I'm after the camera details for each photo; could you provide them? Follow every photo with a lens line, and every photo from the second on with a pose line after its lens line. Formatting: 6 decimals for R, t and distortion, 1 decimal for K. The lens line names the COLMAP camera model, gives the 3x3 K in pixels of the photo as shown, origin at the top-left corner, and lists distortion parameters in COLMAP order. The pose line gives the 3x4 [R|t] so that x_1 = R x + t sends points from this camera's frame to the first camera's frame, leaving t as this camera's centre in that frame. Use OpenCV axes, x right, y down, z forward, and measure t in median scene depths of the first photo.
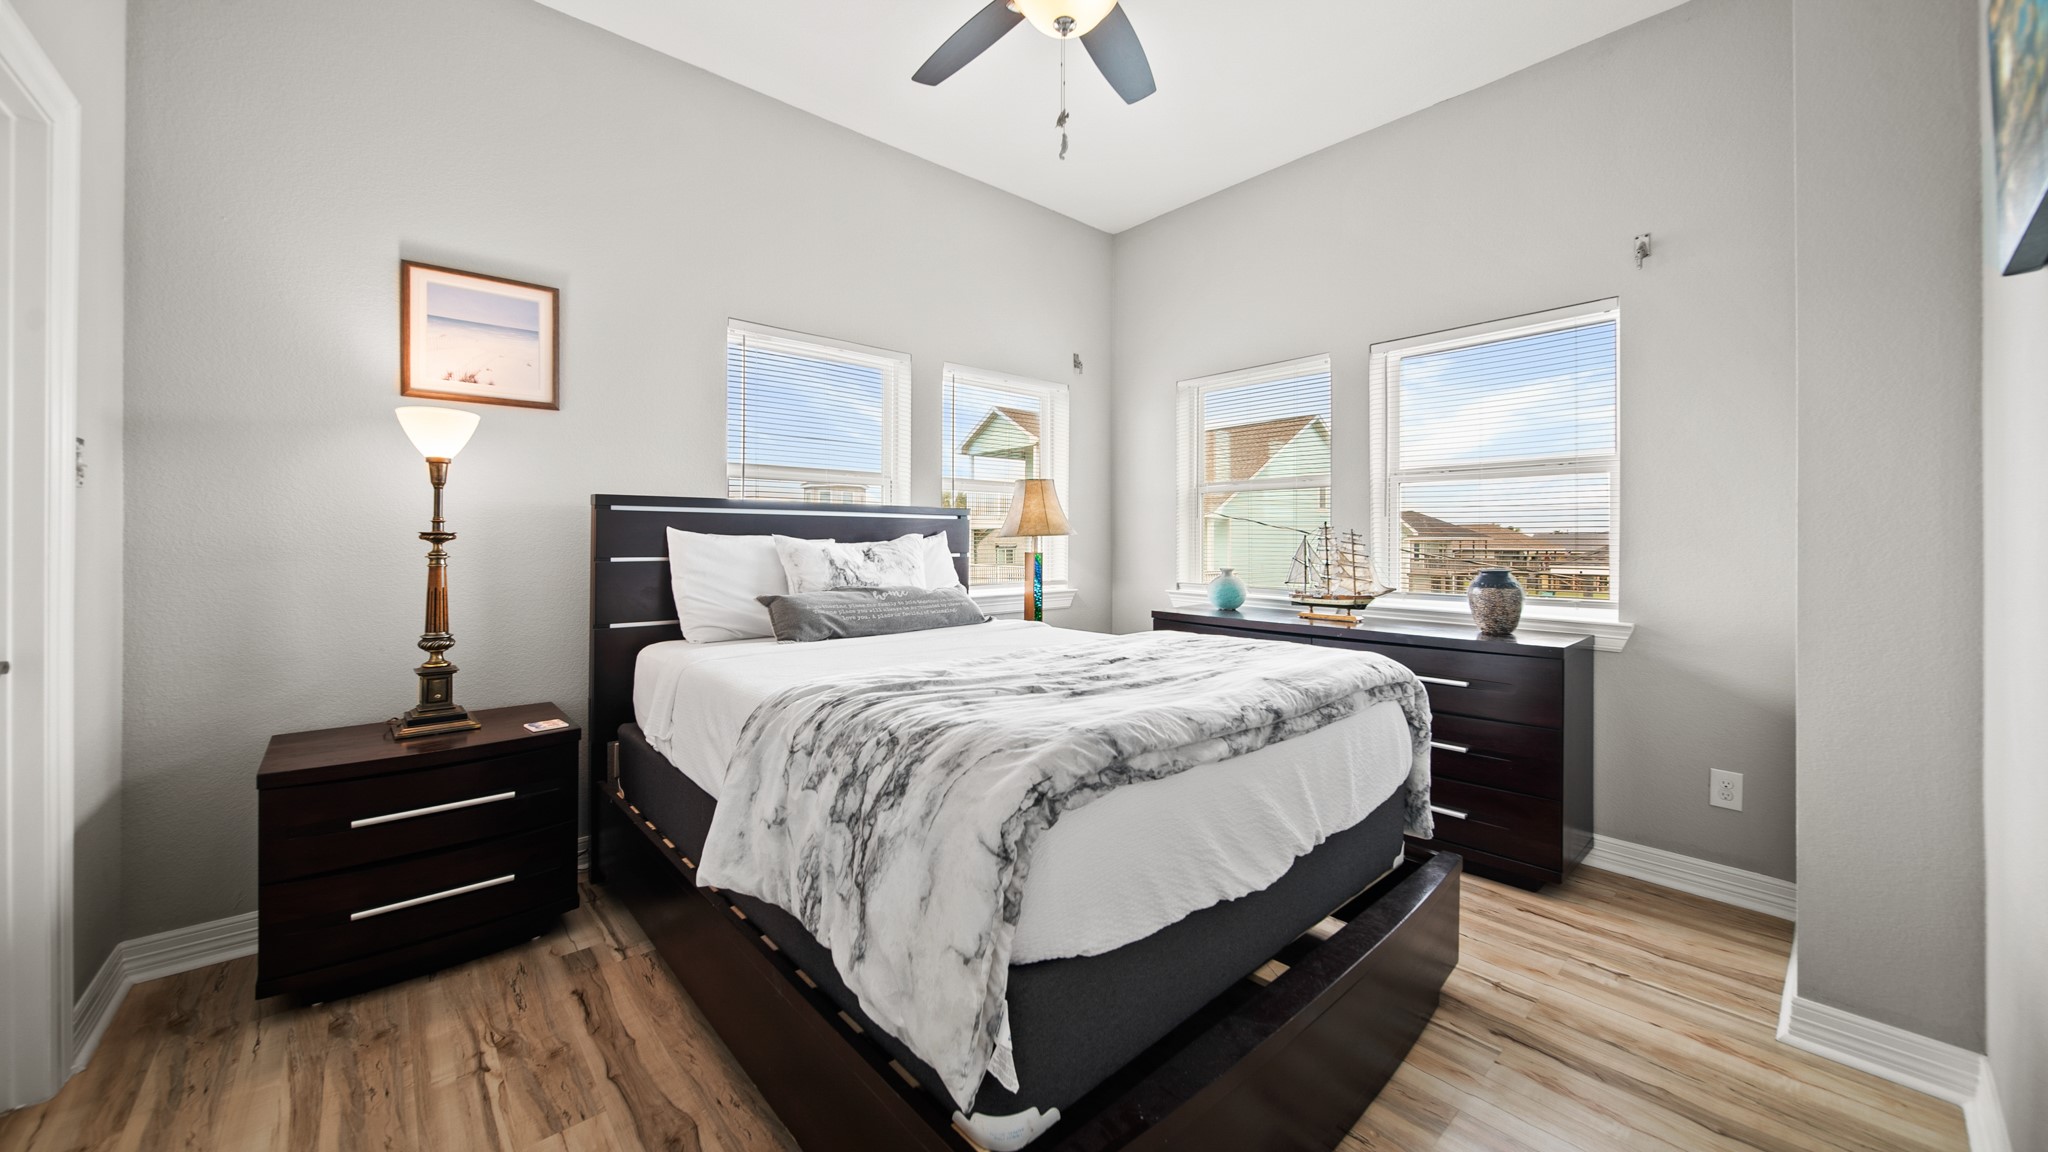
lens RADIAL K [[728.5, 0, 1008.2], [0, 728.5, 542.6], [0, 0, 1]] dist [-0.000010, -0.000114]
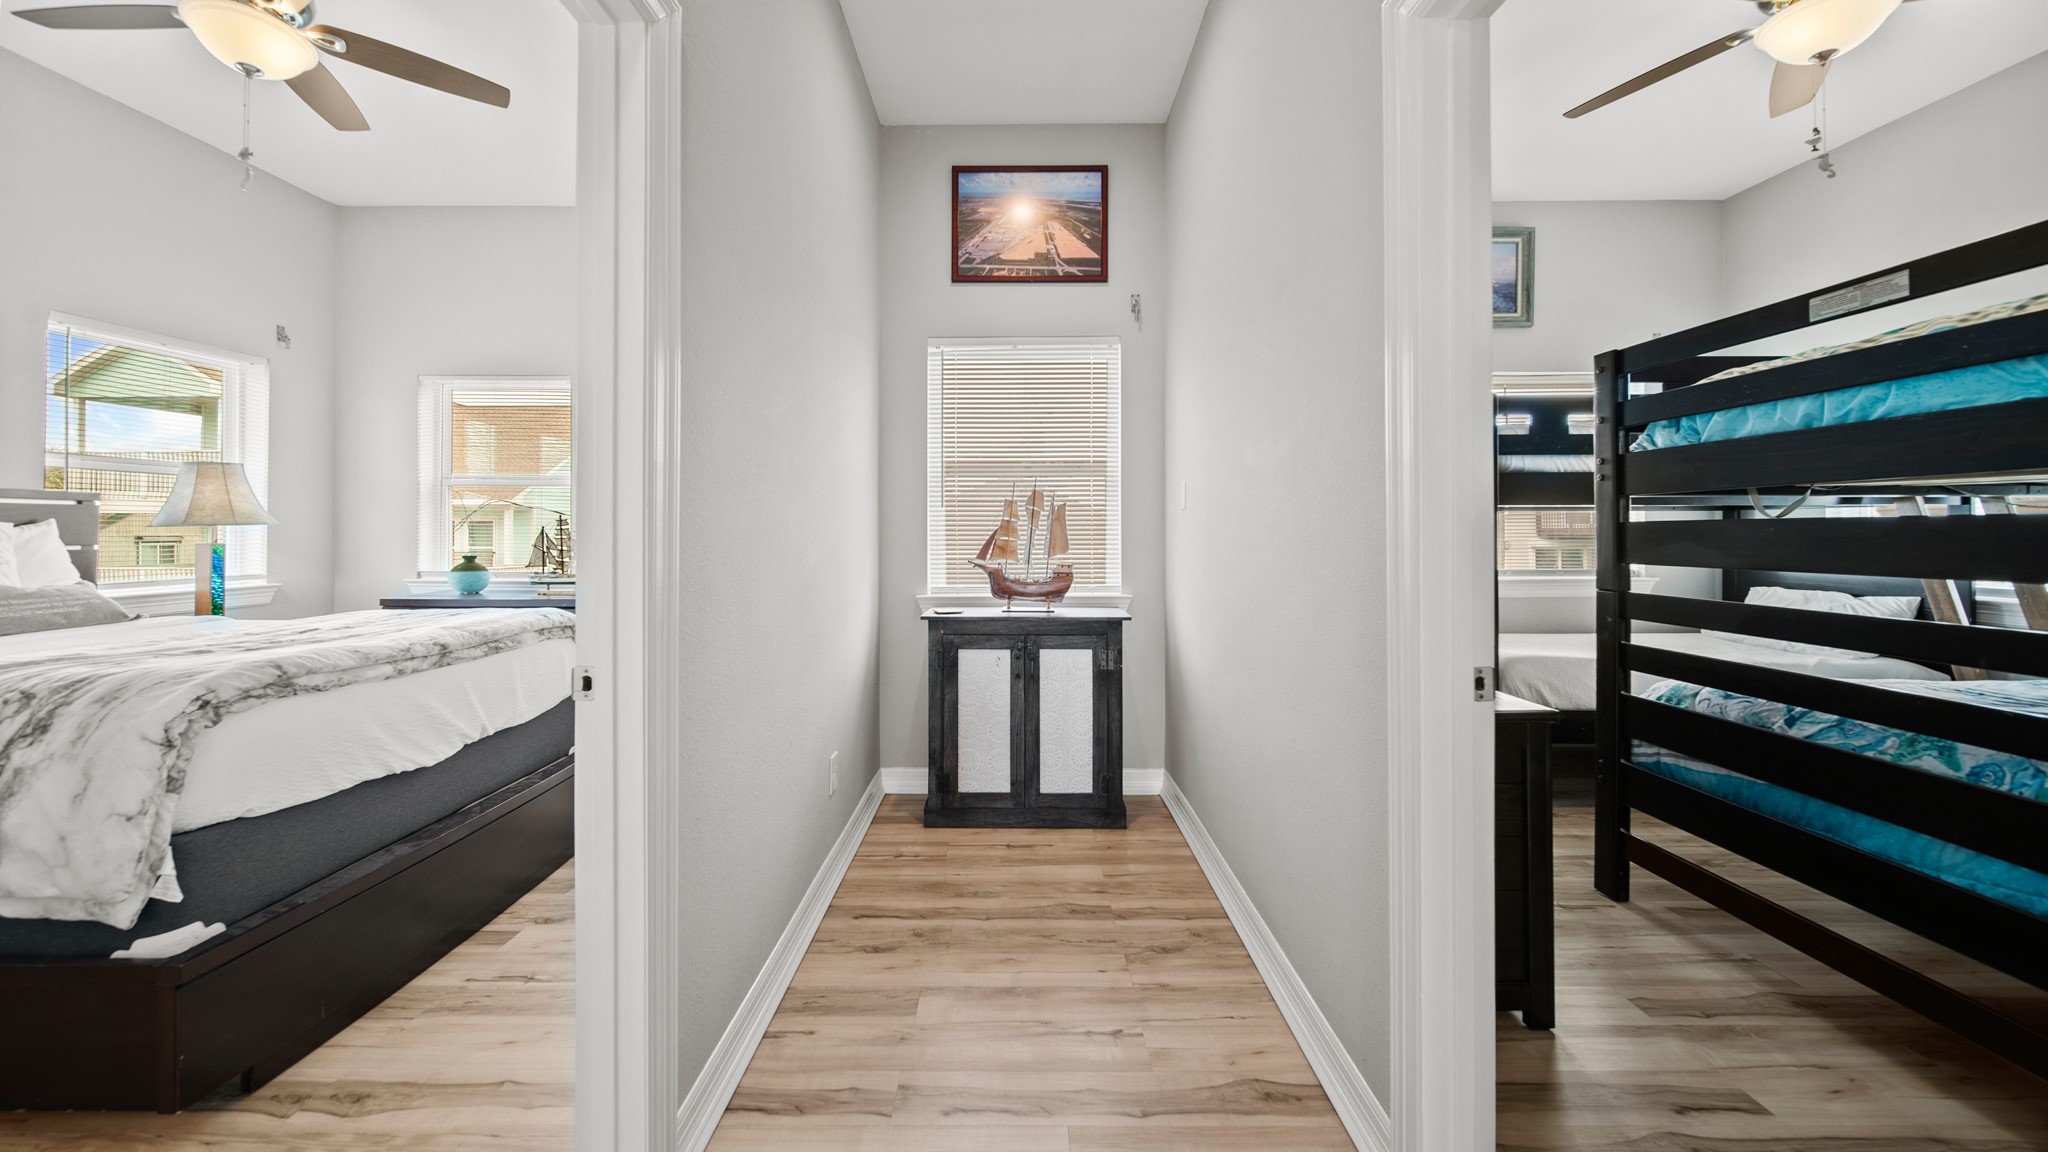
lens RADIAL K [[737.3, 0, 1008.9], [0, 737.3, 526.1], [0, 0, 1]] dist [-0.000808, -0.001097]
pose [[0.656228, 0.002491, 0.754558, -0.005153], [0.003784, 0.999971, -0.006592, 0.002749], [-0.754553, 0.007181, 0.656200, -0.562657]]
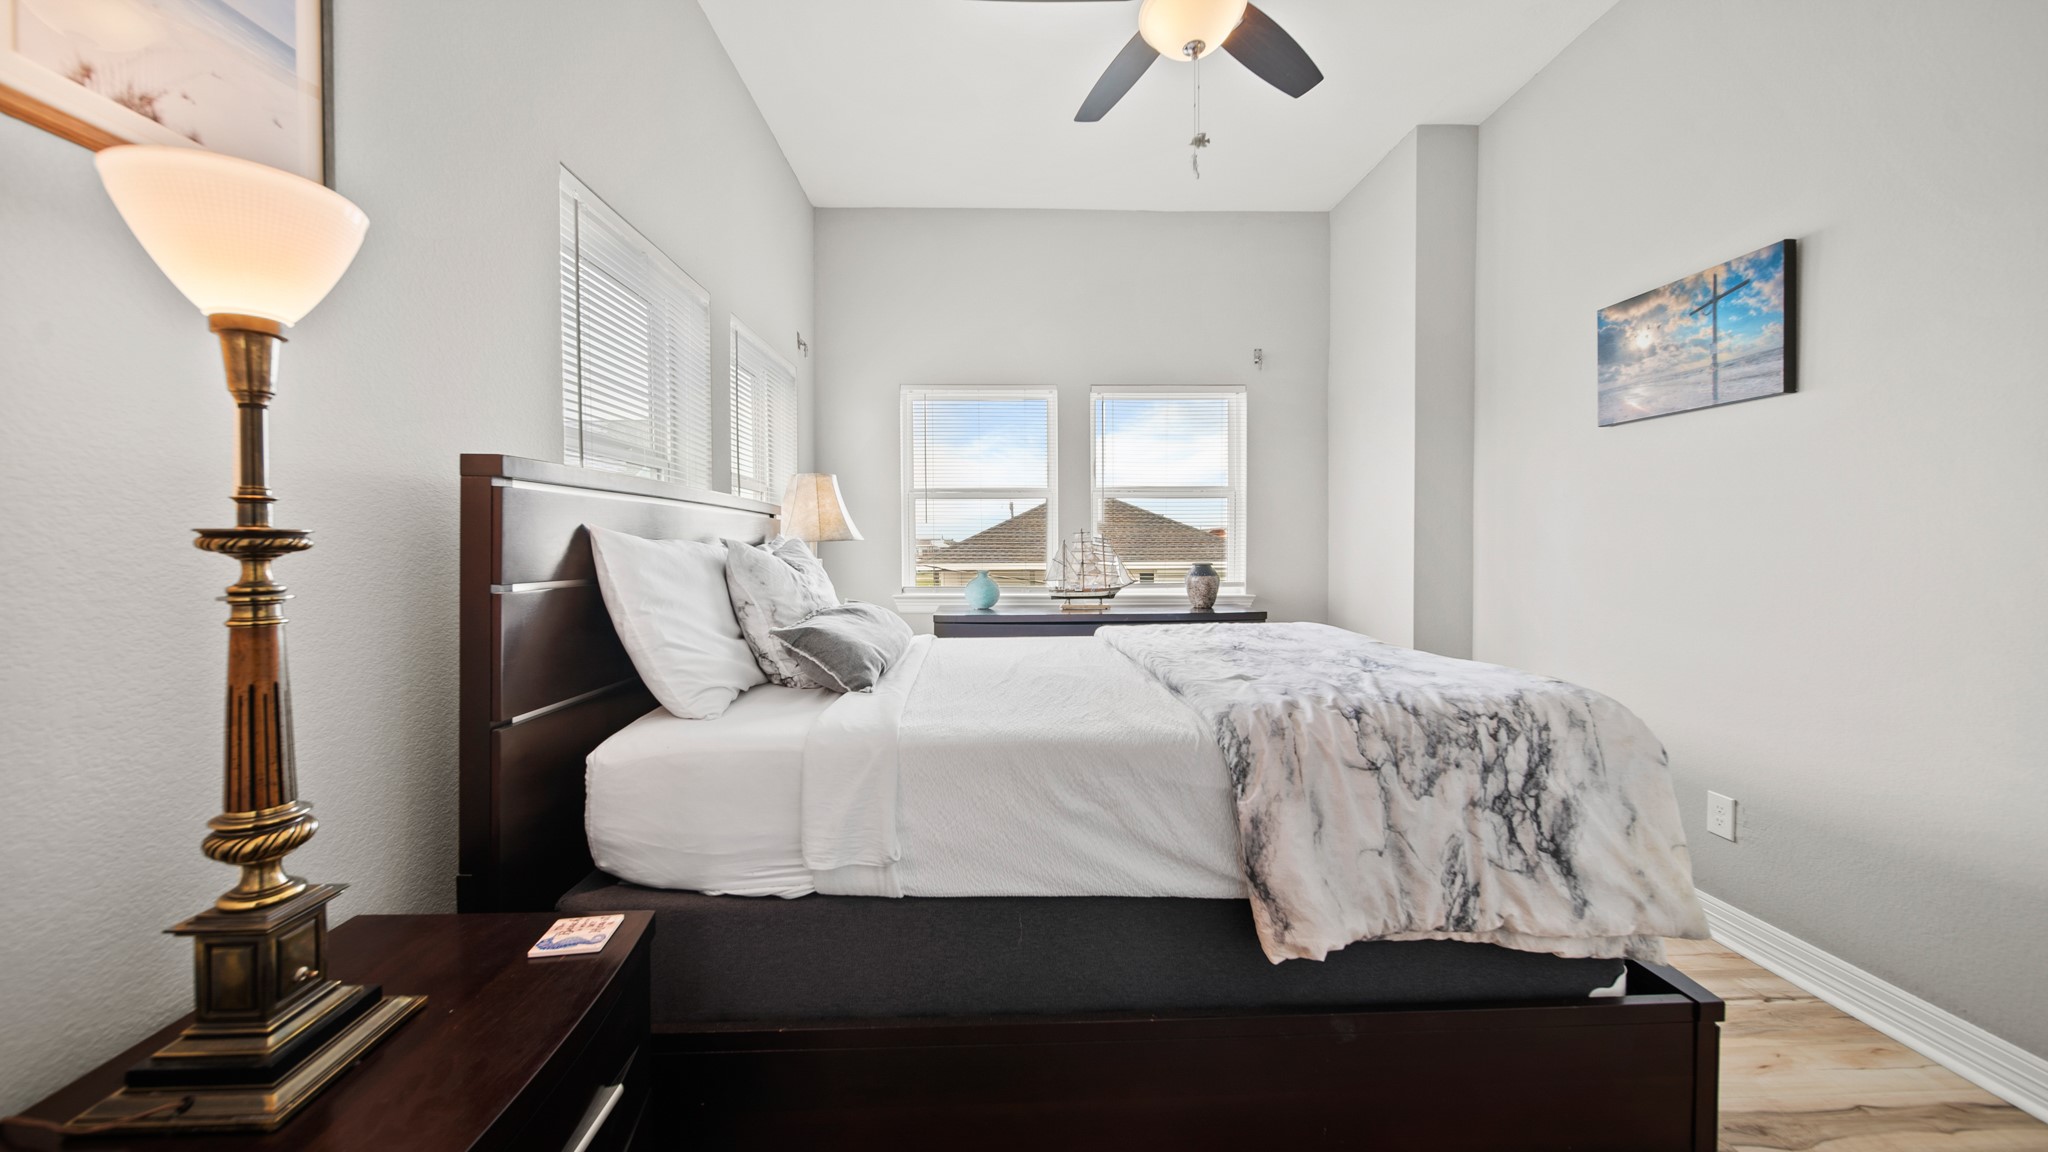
lens RADIAL K [[723.5, 0, 1006.6], [0, 723.5, 564.7], [0, 0, 1]] dist [-0.001741, -0.000740]
pose [[0.640500, -0.027270, 0.767474, -0.822314], [0.009485, 0.999574, 0.027602, -0.003128], [-0.767900, -0.010400, 0.640486, 0.484713]]
